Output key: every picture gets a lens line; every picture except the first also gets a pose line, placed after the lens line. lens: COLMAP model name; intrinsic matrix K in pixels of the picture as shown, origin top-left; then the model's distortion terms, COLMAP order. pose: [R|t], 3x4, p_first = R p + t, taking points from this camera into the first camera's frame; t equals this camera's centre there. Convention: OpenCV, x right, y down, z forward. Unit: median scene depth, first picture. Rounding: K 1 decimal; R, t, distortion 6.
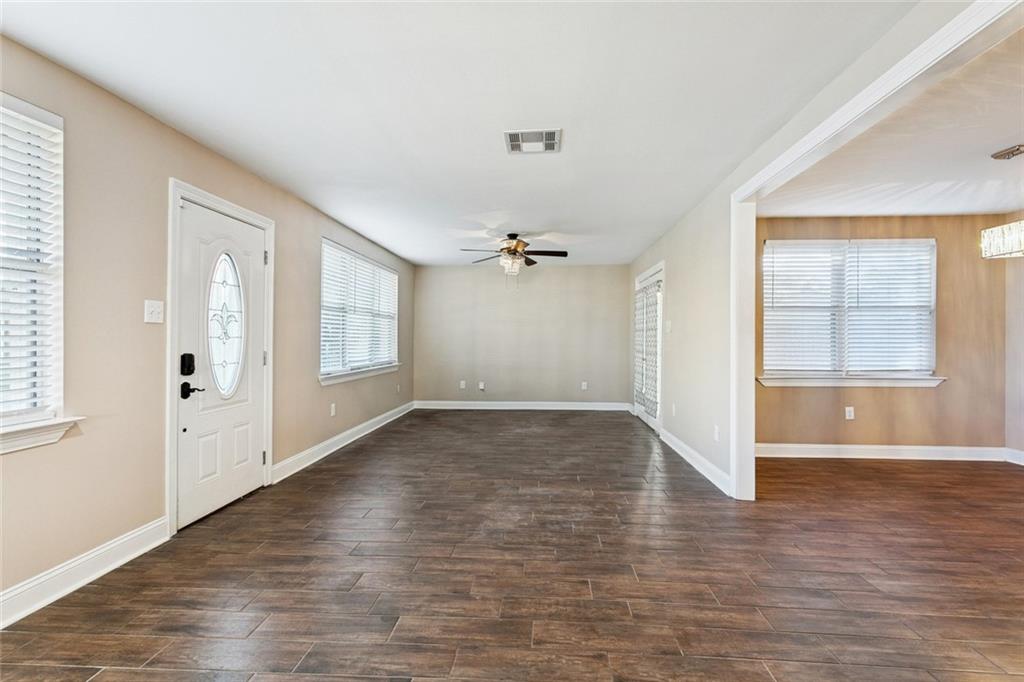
lens RADIAL K [[484.9, 0, 512.8], [0, 484.9, 346.6], [0, 0, 1]] dist [-0.000560, -0.000898]
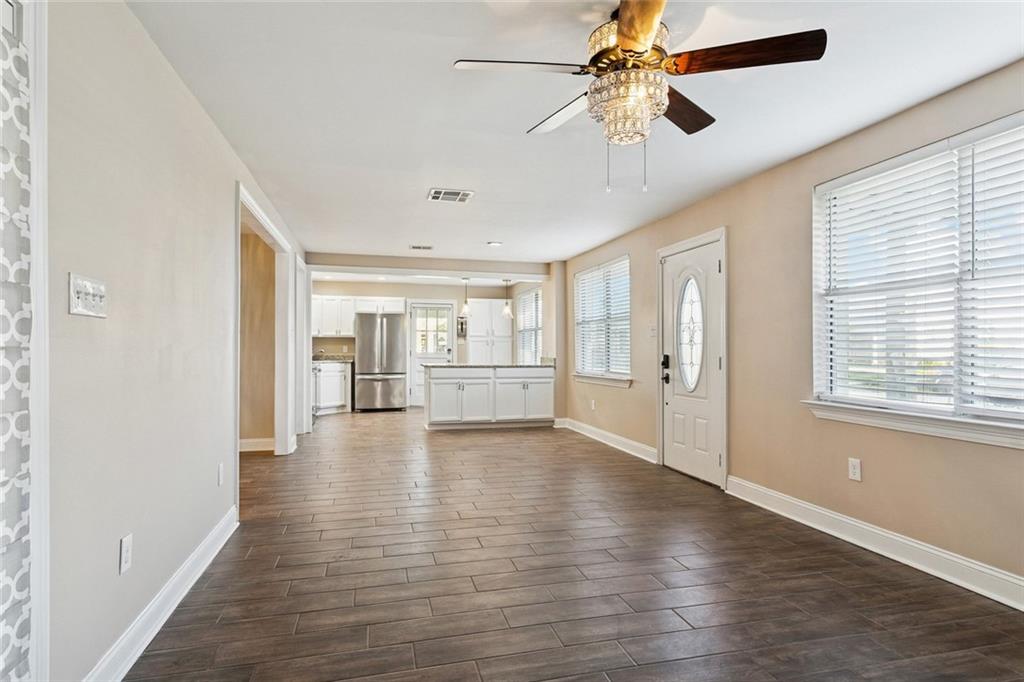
lens RADIAL K [[550.9, 0, 506.2], [0, 550.9, 333.8], [0, 0, 1]] dist [-0.005218, -0.000663]
pose [[-0.948337, -0.005110, -0.317223, 0.342570], [-0.002120, 0.999950, -0.009770, -0.031019], [0.317257, -0.008593, -0.948301, 2.285595]]
